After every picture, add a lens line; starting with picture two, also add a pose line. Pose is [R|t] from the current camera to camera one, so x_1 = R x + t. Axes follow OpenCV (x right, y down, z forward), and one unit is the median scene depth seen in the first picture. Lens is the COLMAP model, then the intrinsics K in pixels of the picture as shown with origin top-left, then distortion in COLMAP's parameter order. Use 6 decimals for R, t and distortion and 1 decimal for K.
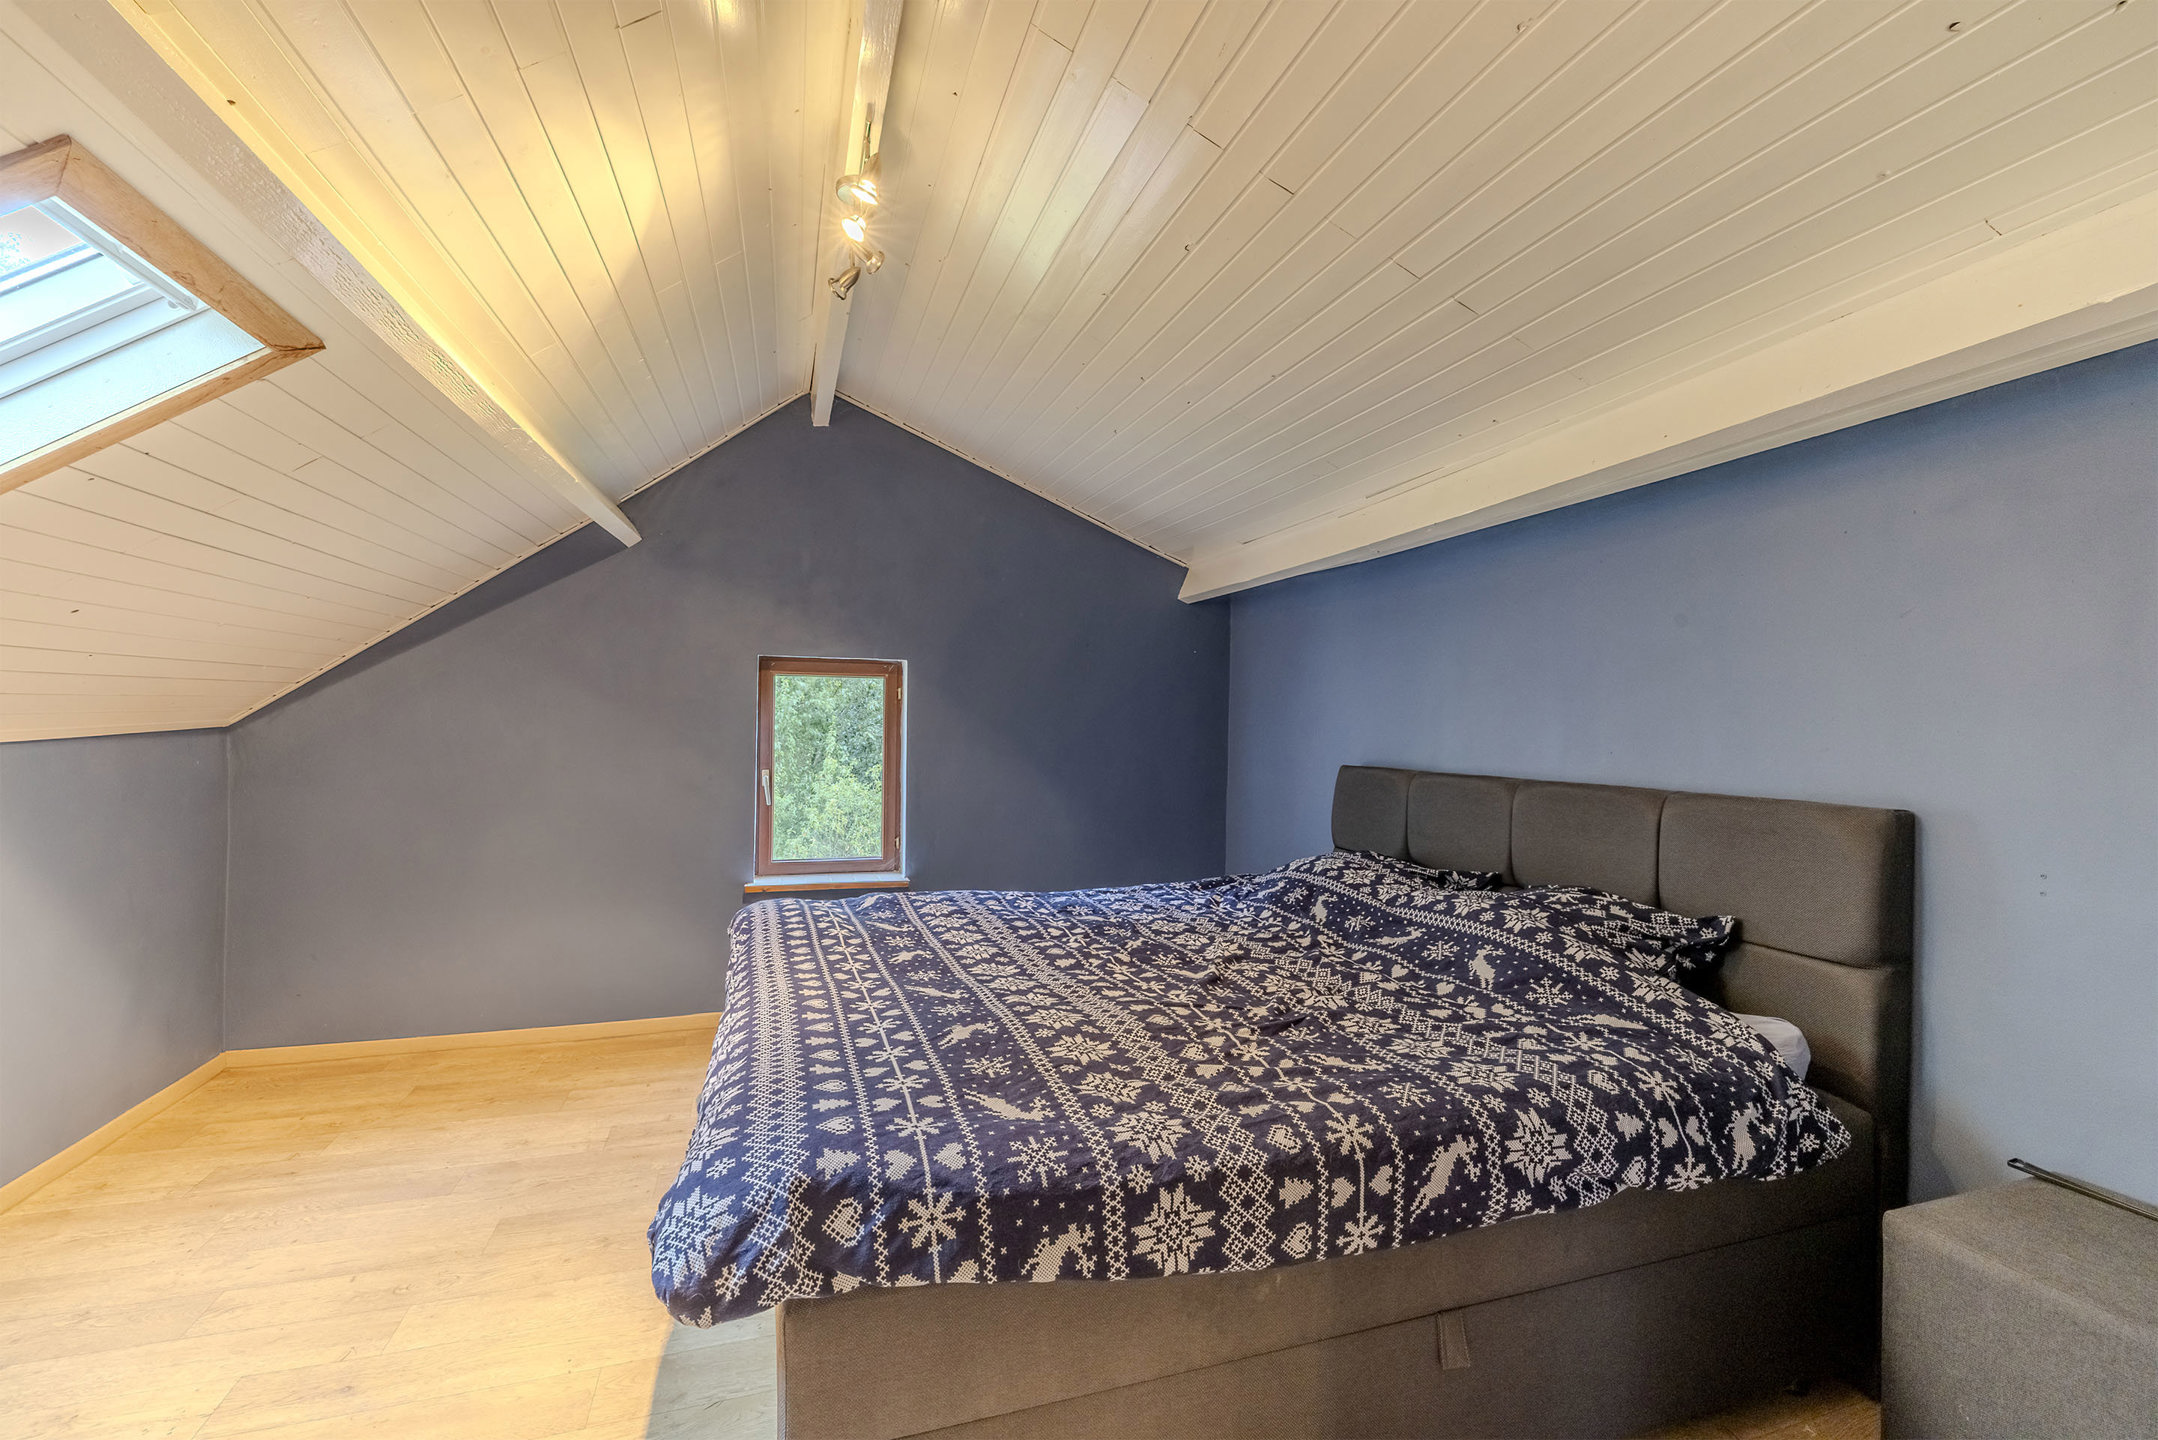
lens RADIAL K [[902.6, 0, 1080.0], [0, 902.6, 723.8], [0, 0, 1]] dist [0.003148, -0.000428]
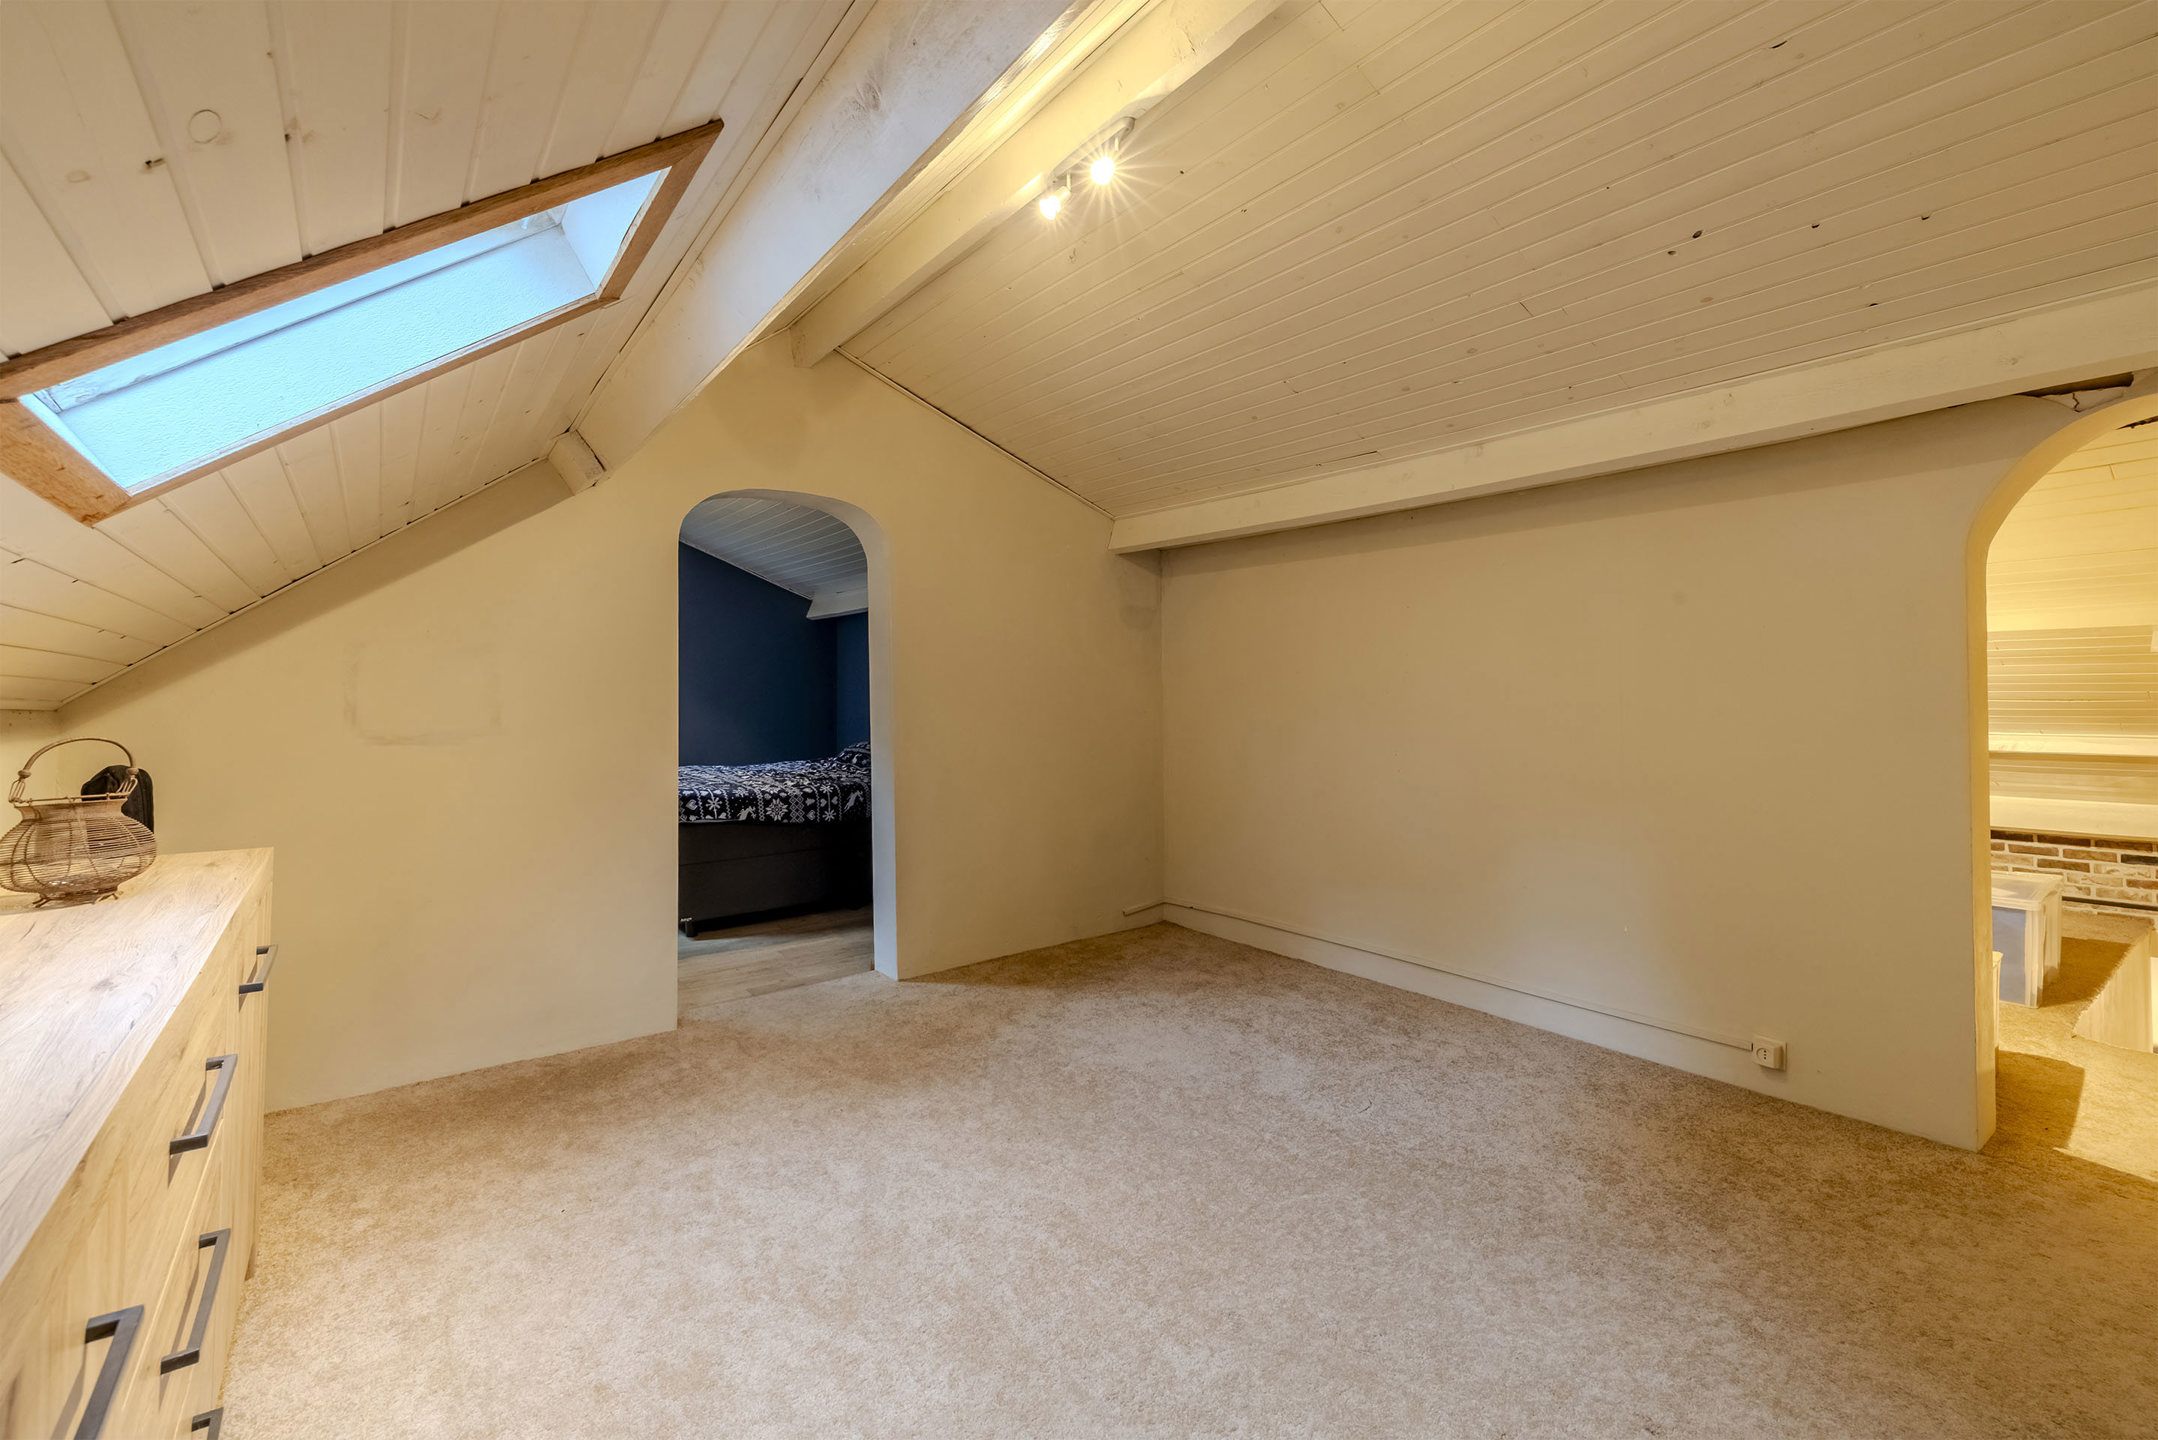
lens RADIAL K [[902.6, 0, 1077.8], [0, 902.6, 700.8], [0, 0, 1]] dist [0.003148, -0.000428]
pose [[0.940595, -0.021767, 0.338832, 0.012021], [0.018775, 0.999750, 0.012106, 0.053132], [-0.339011, -0.005025, 0.940769, -3.171187]]
